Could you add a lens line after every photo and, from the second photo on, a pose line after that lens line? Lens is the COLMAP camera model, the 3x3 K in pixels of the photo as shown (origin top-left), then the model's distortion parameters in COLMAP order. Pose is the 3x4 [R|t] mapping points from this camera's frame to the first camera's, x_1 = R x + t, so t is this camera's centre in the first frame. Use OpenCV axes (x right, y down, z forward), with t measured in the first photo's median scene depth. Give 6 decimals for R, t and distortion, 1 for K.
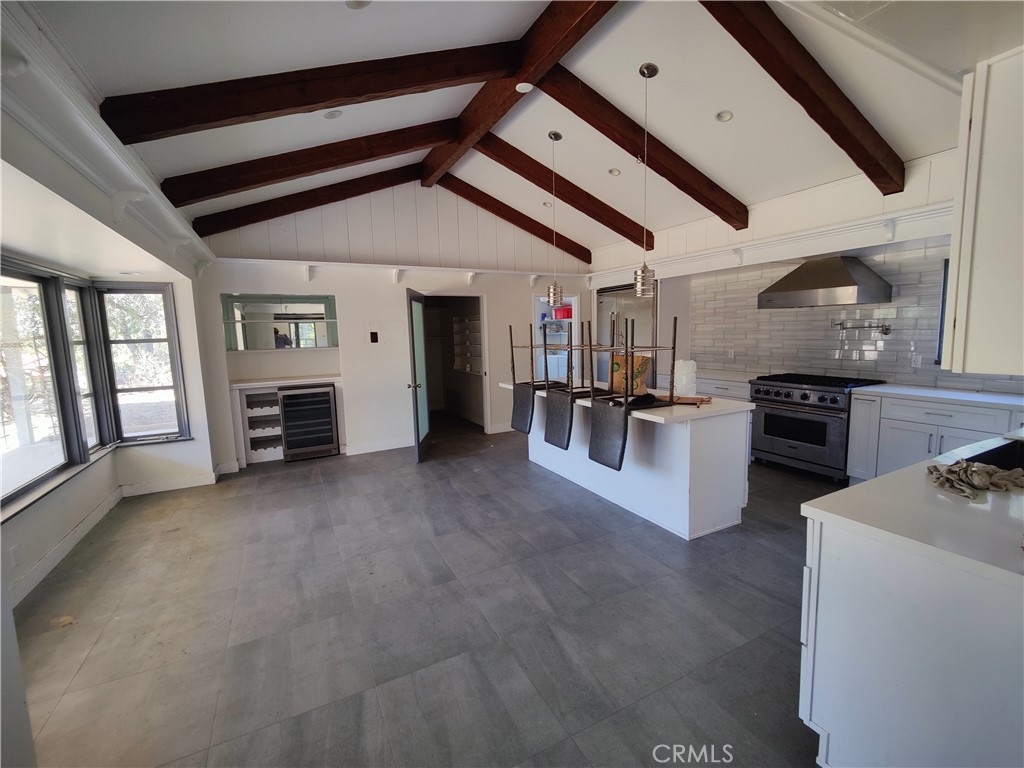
lens RADIAL K [[445.3, 0, 517.9], [0, 445.3, 379.2], [0, 0, 1]] dist [0.011295, -0.005062]
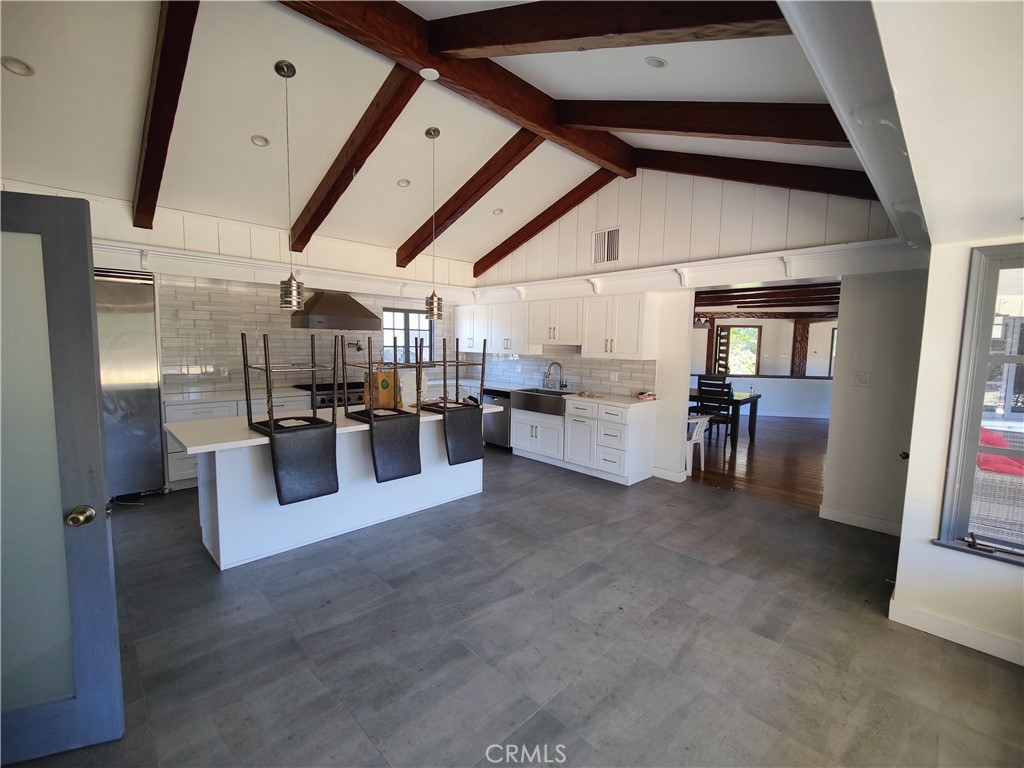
lens RADIAL K [[422.5, 0, 515.8], [0, 422.5, 384.6], [0, 0, 1]] dist [0.014424, -0.000073]
pose [[-0.281733, -0.082991, 0.955897, -0.972672], [0.096020, 0.988813, 0.114148, -0.137732], [-0.954676, 0.123945, -0.270612, 1.255830]]
